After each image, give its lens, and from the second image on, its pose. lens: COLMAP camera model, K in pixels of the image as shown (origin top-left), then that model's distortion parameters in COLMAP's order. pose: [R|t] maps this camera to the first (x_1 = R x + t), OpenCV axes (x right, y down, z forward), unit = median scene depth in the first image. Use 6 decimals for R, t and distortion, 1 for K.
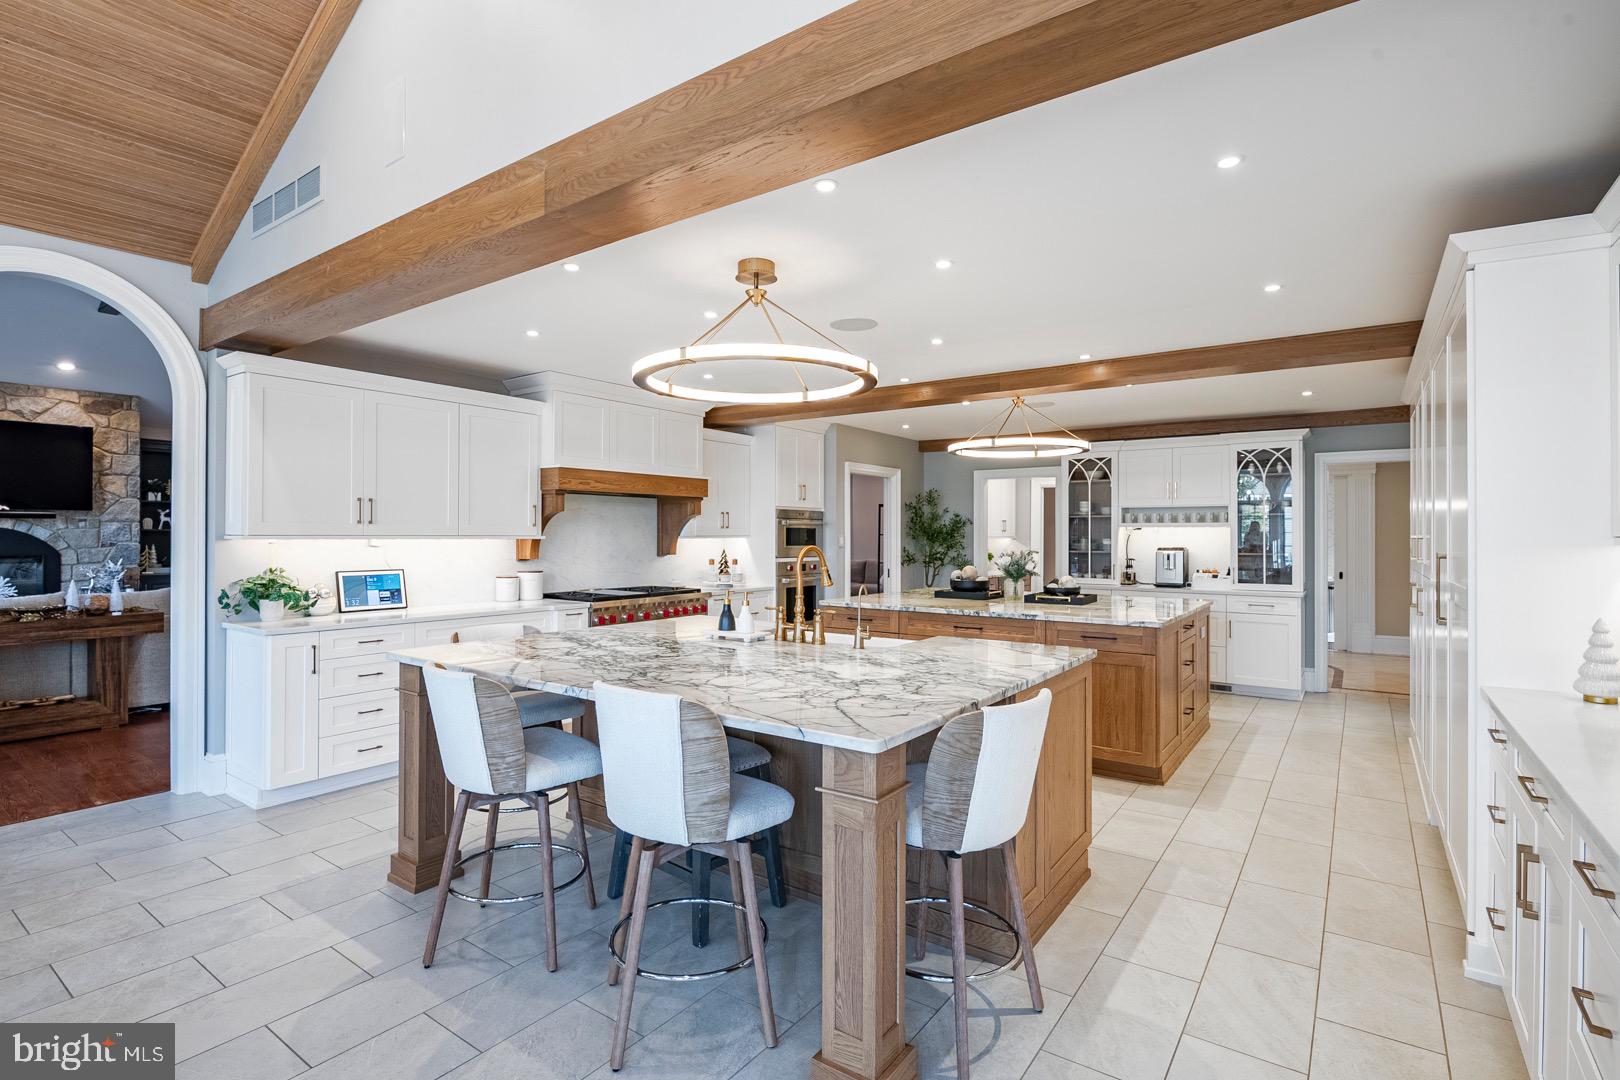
lens RADIAL K [[792.2, 0, 800.4], [0, 792.2, 531.6], [0, 0, 1]] dist [0.001042, -0.007703]
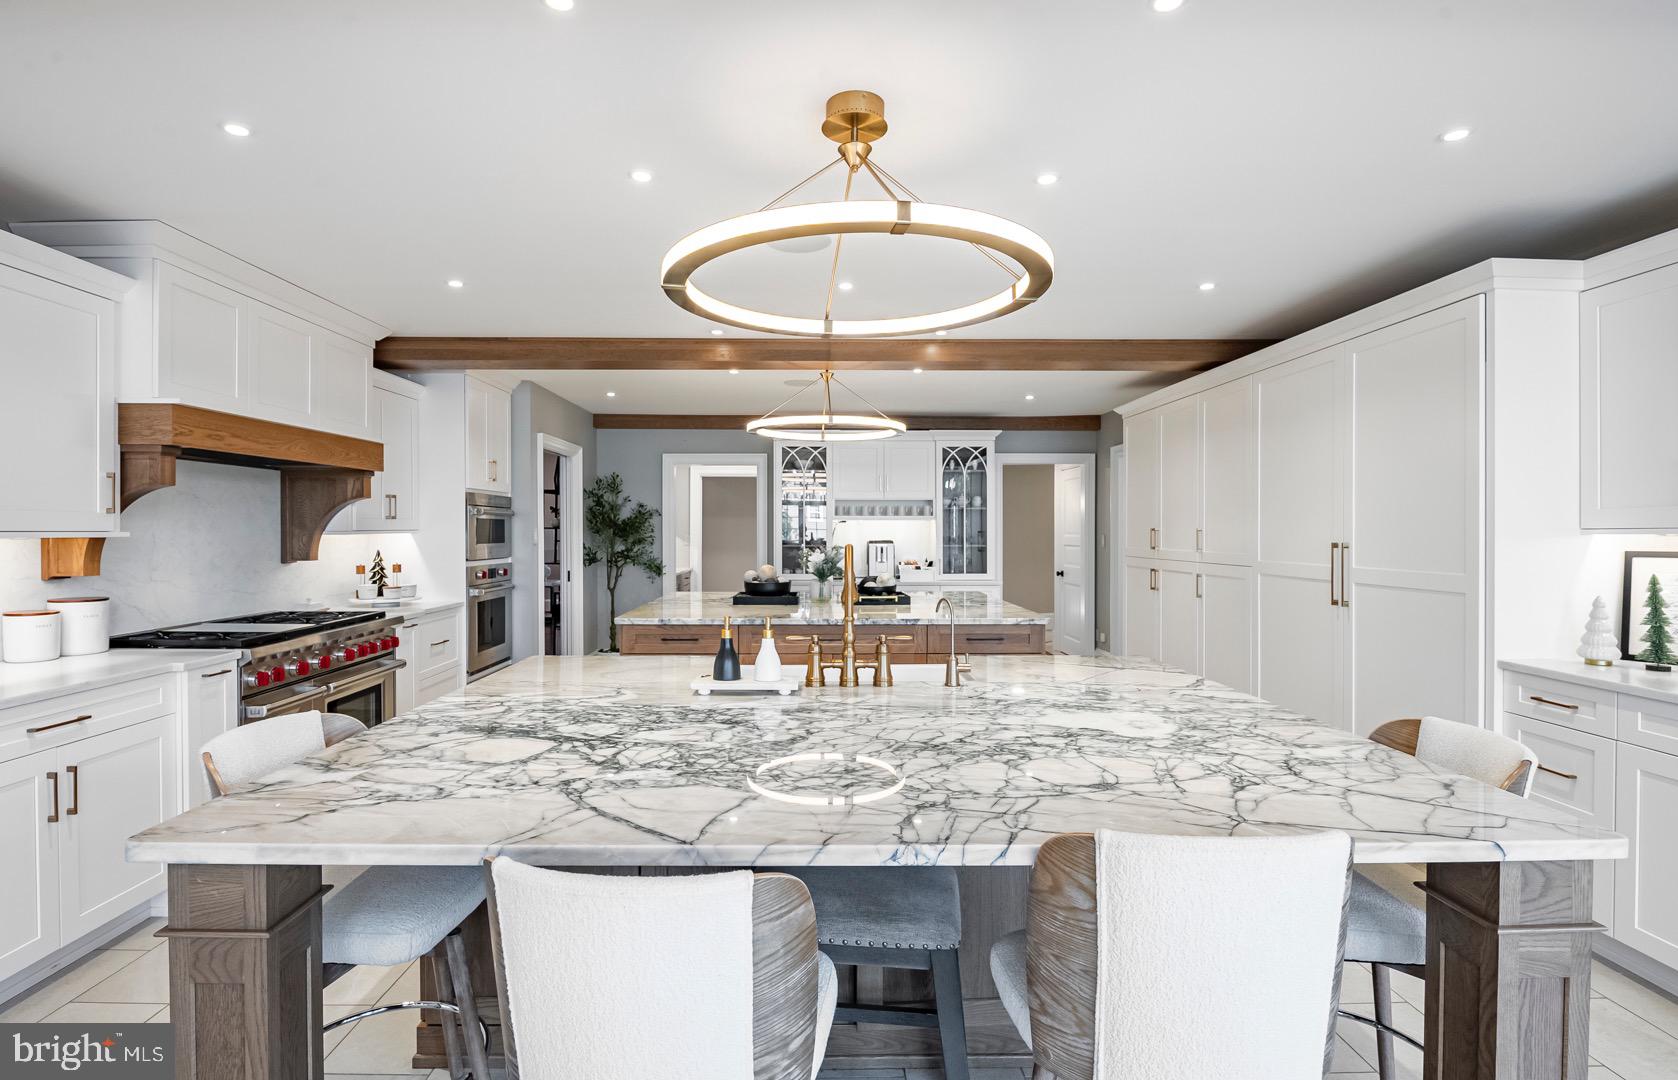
lens RADIAL K [[822.2, 0, 835.8], [0, 822.2, 538.4], [0, 0, 1]] dist [0.001369, -0.004204]
pose [[0.799837, -0.009479, 0.600143, -0.221954], [-0.000291, 0.999869, 0.016180, 0.000740], [-0.600218, -0.013116, 0.799729, 0.225405]]
